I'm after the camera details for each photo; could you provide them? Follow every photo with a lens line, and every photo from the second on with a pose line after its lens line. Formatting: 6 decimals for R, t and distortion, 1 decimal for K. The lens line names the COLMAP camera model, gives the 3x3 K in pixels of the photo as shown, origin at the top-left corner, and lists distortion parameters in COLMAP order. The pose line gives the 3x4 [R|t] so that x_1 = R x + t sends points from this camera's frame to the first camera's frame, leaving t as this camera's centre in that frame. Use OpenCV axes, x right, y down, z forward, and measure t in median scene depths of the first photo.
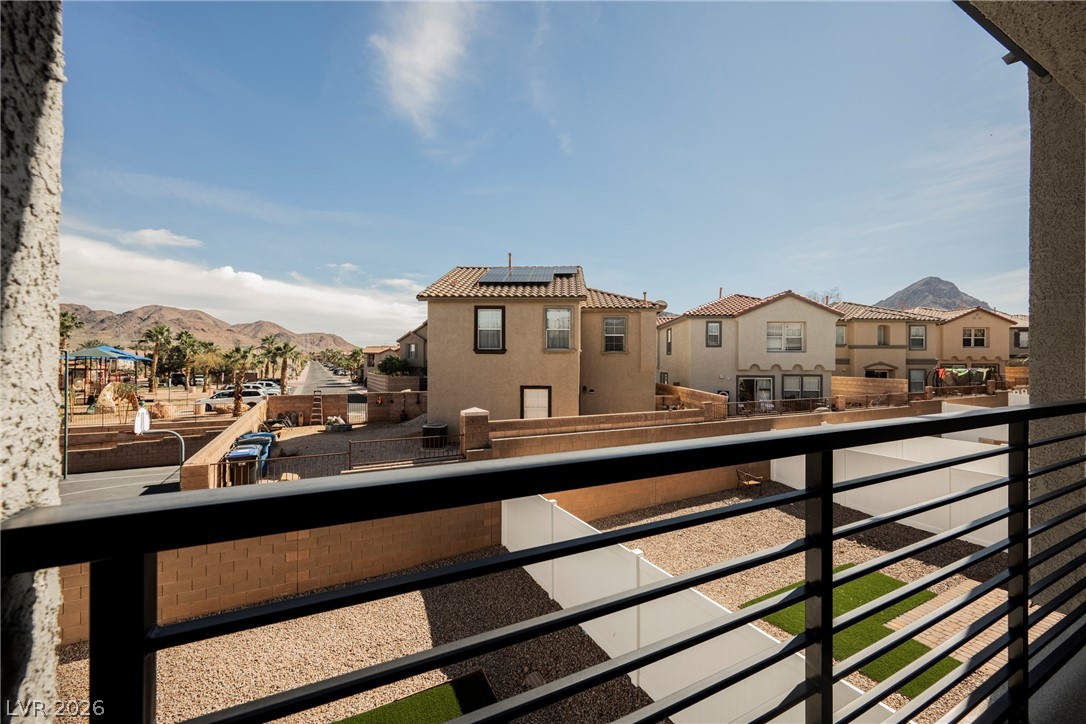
lens RADIAL K [[428.3, 0, 543.0], [0, 428.3, 362.0], [0, 0, 1]] dist [-0.001129, -0.000215]
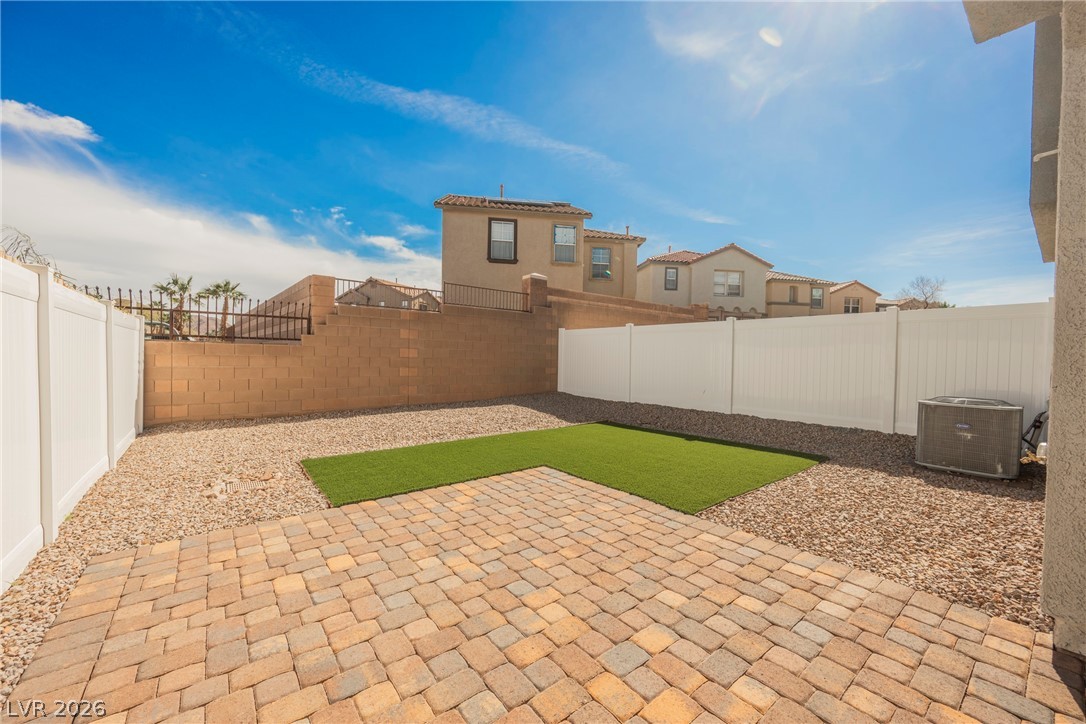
lens RADIAL K [[428.3, 0, 543.0], [0, 428.3, 362.0], [0, 0, 1]] dist [-0.001129, -0.000215]
pose [[0.980000, 0.011230, 0.198680, -0.201443], [-0.014899, 0.999745, 0.016981, 0.179157], [-0.198439, -0.019601, 0.979917, -0.068554]]
